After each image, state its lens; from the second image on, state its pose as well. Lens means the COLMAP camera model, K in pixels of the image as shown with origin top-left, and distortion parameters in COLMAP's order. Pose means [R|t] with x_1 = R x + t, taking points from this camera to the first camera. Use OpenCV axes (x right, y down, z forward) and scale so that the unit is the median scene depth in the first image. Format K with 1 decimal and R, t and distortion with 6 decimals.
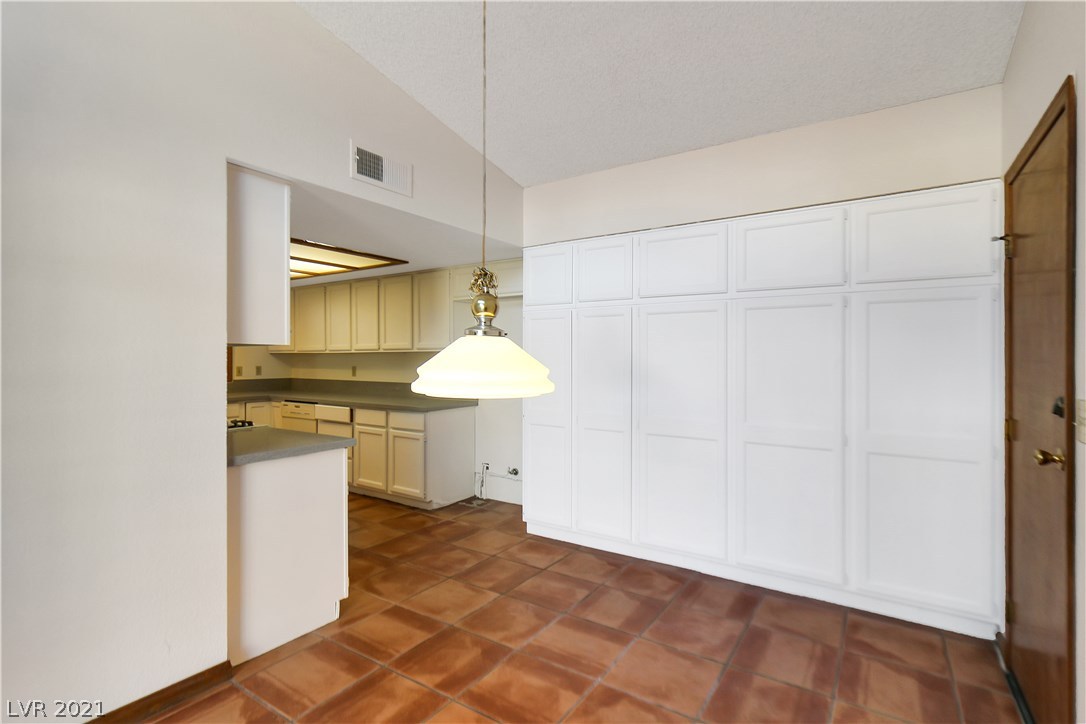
lens RADIAL K [[517.8, 0, 554.9], [0, 517.8, 372.2], [0, 0, 1]] dist [-0.000578, -0.000088]
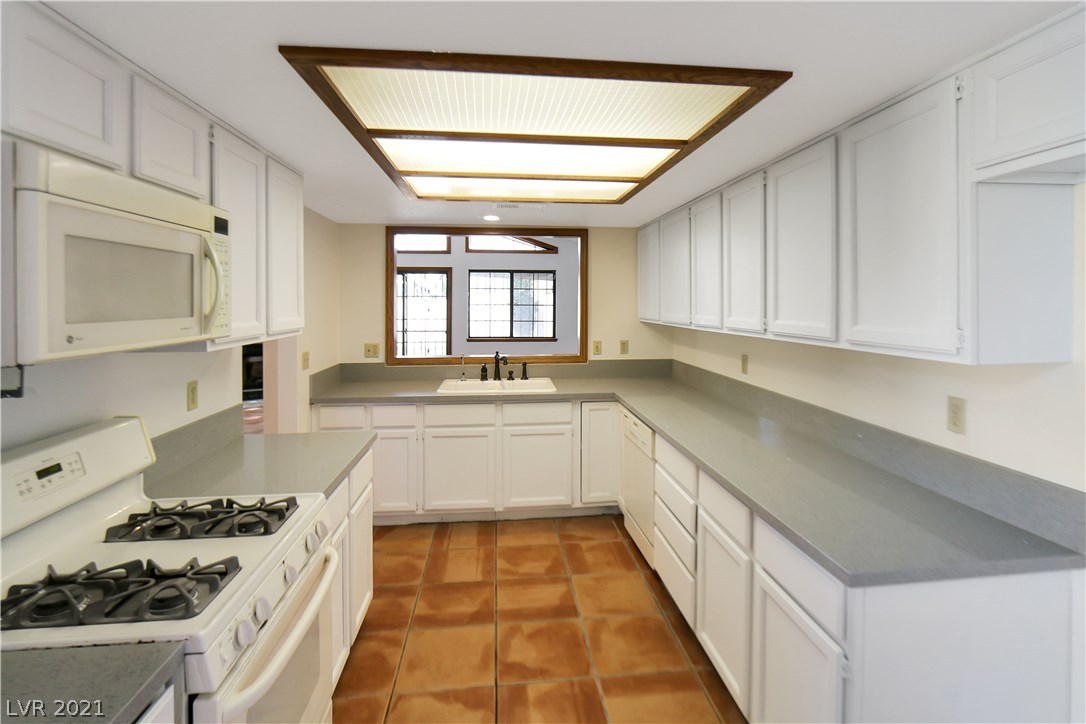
lens RADIAL K [[540.4, 0, 555.2], [0, 540.4, 305.4], [0, 0, 1]] dist [-0.004258, -0.000056]
pose [[0.638378, 0.007005, -0.769691, -0.105347], [-0.023032, 0.999685, -0.010004, -0.058627], [0.769378, 0.024114, 0.638338, 0.578275]]
